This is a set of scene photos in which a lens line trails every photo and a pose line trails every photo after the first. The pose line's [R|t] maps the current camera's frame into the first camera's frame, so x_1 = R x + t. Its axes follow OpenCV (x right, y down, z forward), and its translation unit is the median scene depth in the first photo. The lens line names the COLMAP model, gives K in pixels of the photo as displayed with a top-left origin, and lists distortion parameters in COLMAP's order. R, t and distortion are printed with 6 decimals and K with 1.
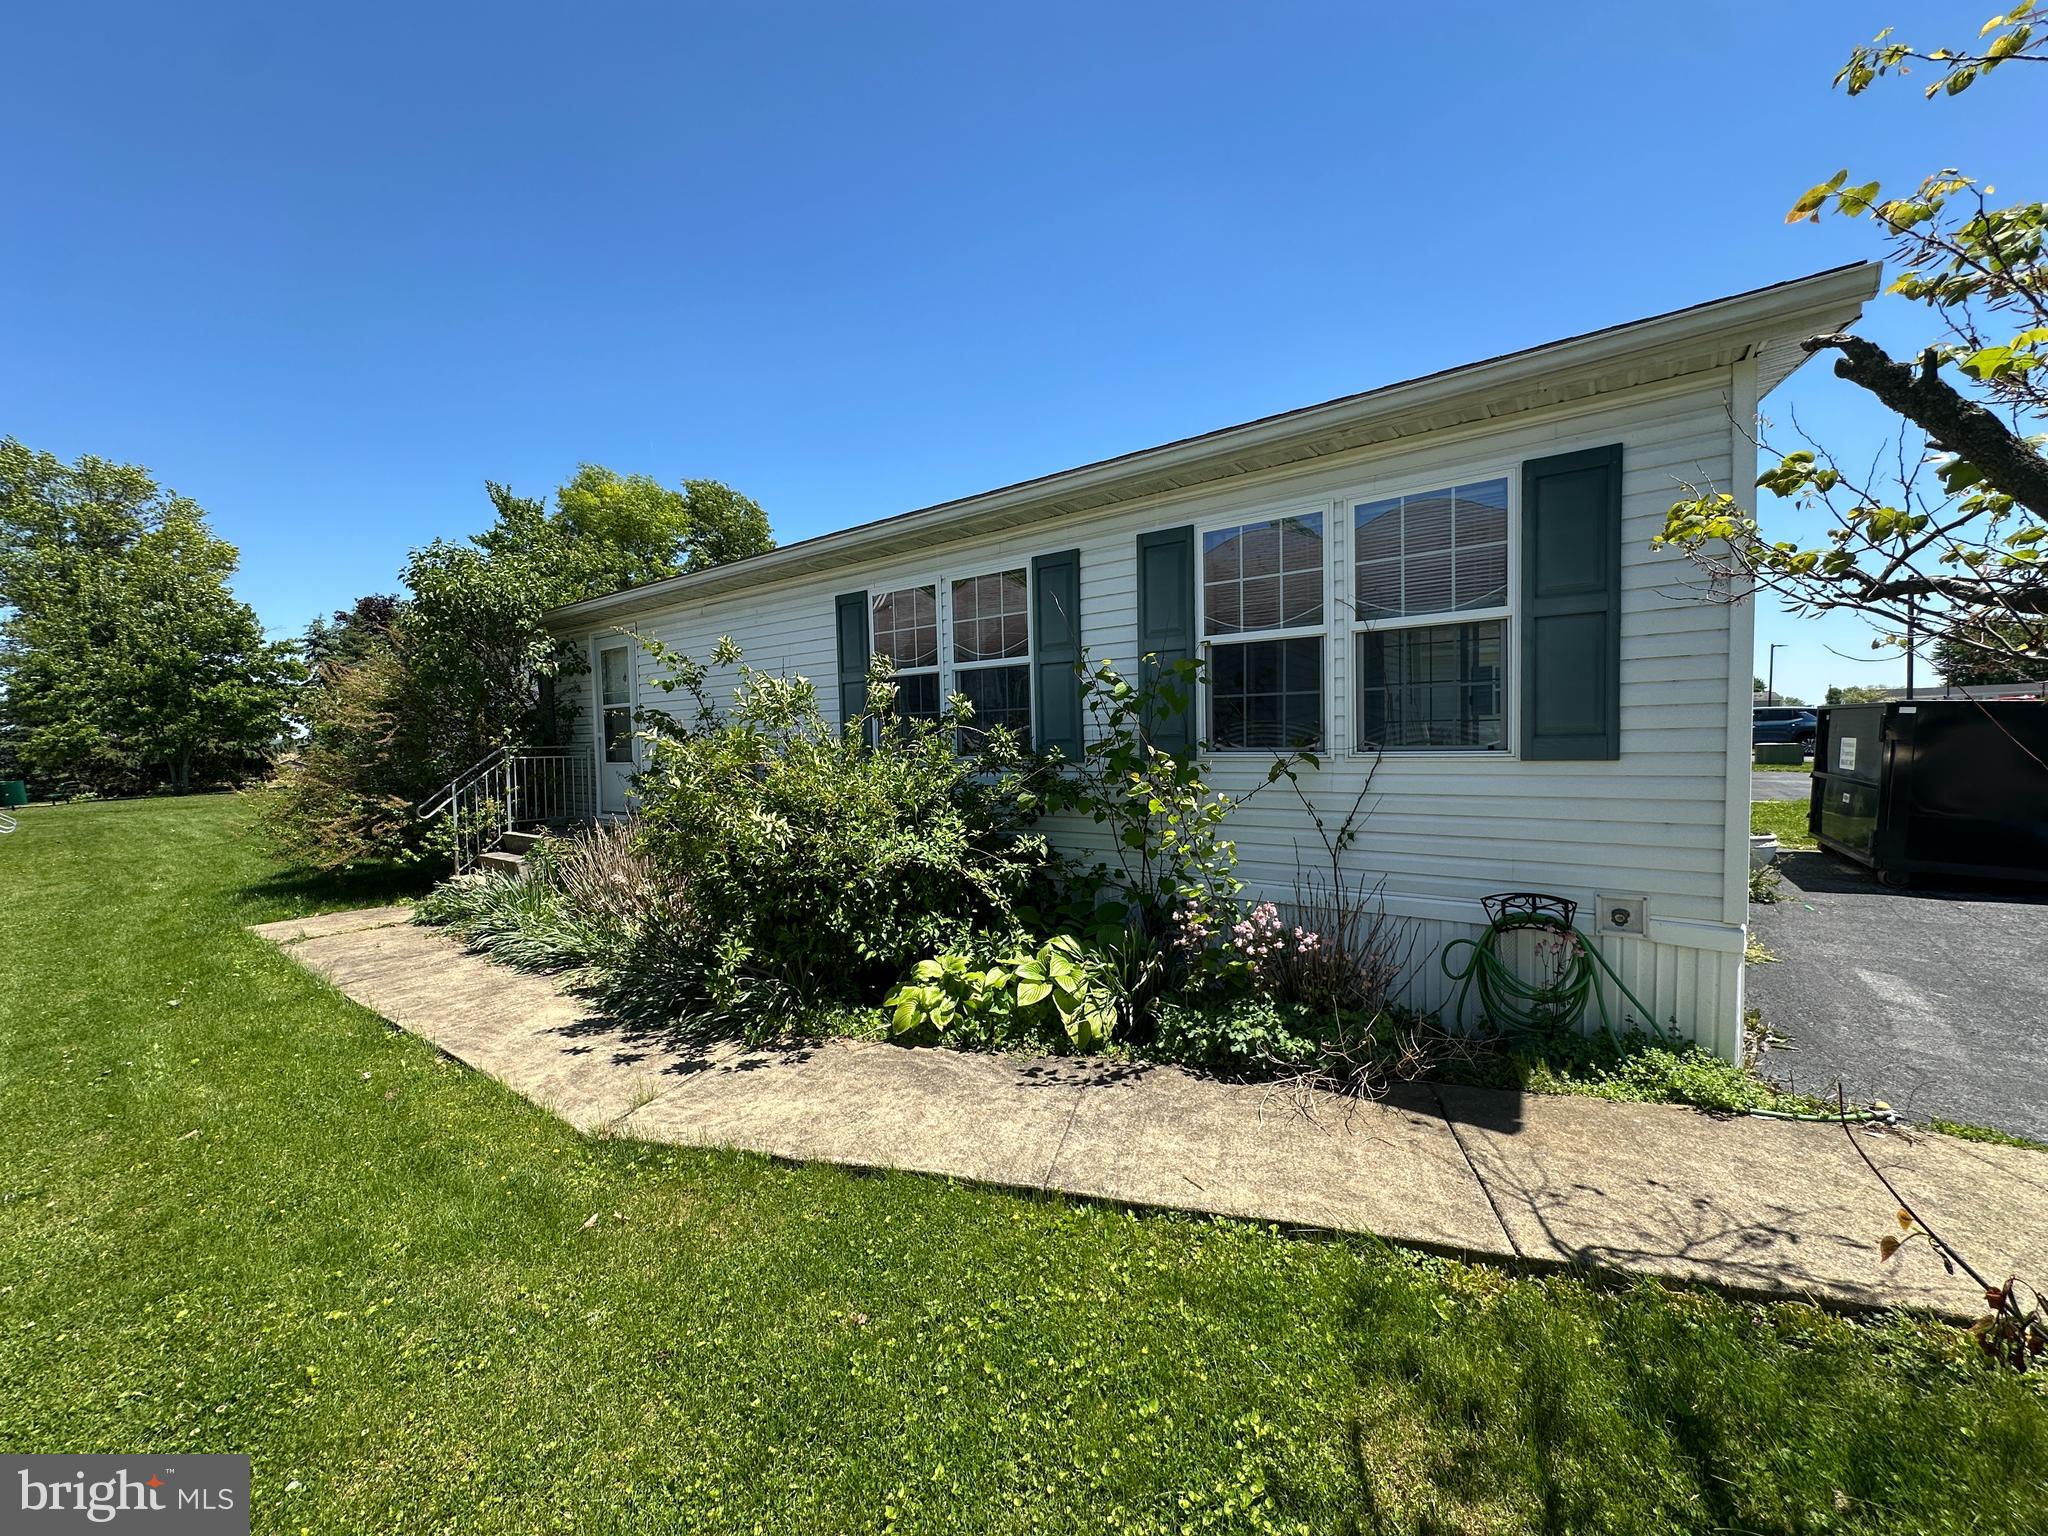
lens RADIAL K [[820.2, 0, 1023.9], [0, 820.2, 770.4], [0, 0, 1]] dist [-0.002297, 0.000158]
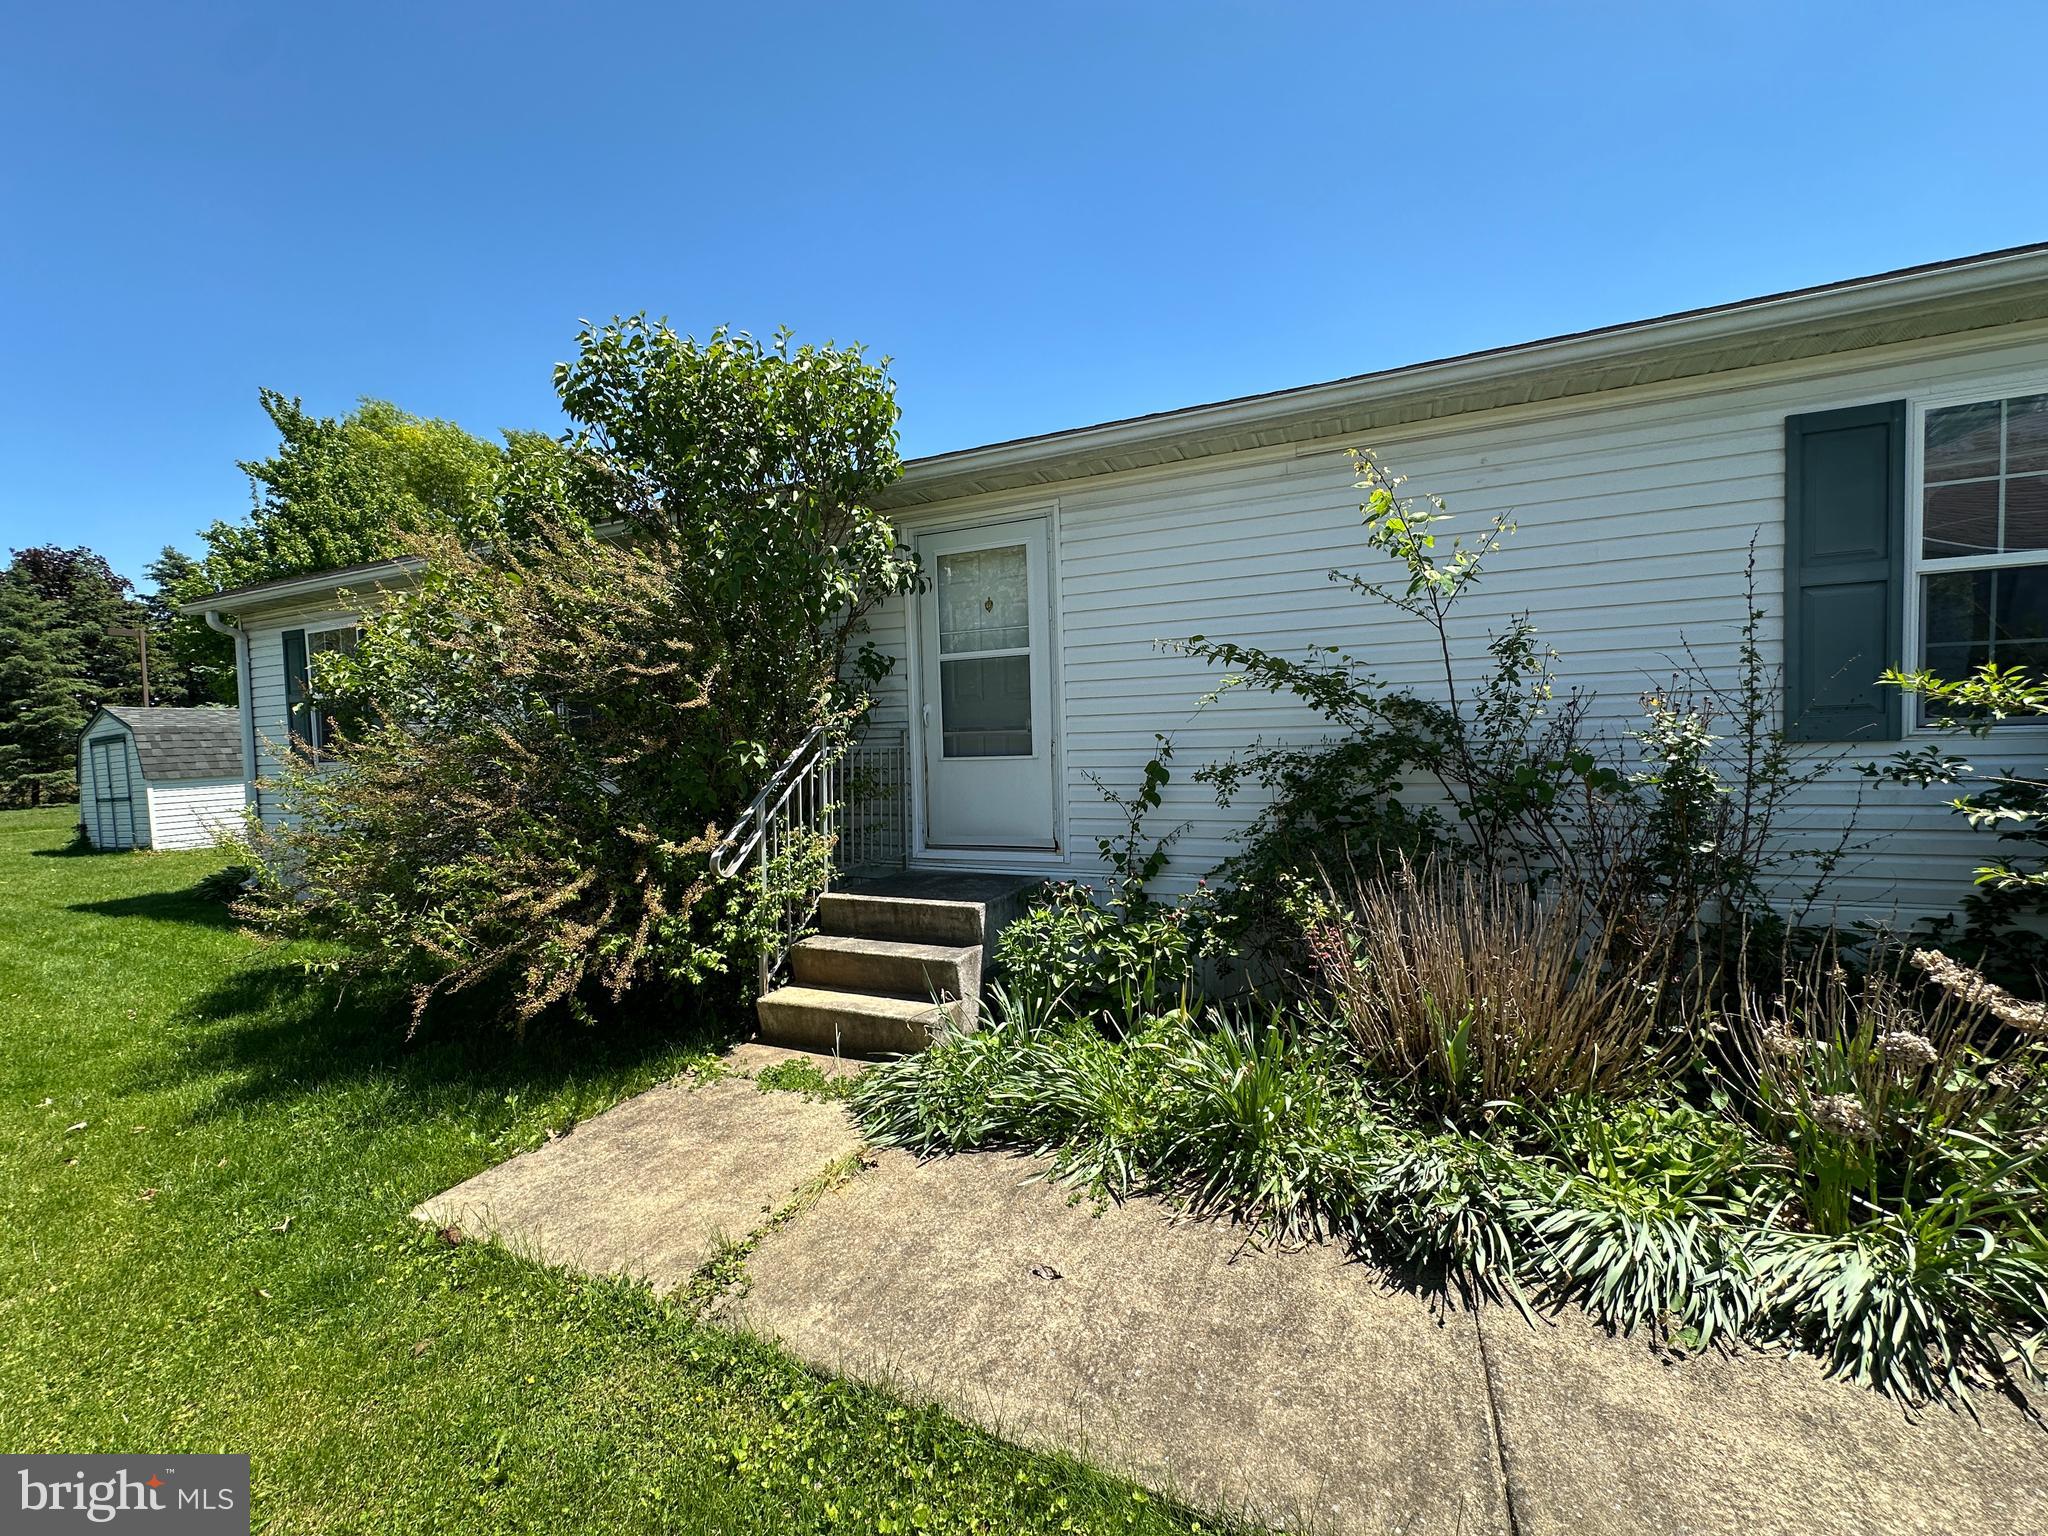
lens RADIAL K [[820.2, 0, 1023.9], [0, 820.2, 770.4], [0, 0, 1]] dist [-0.002297, 0.000158]
pose [[0.972926, -0.014139, 0.230685, -0.666703], [0.014669, 0.999892, -0.000580, 0.000721], [-0.230651, 0.003948, 0.973028, 0.504889]]
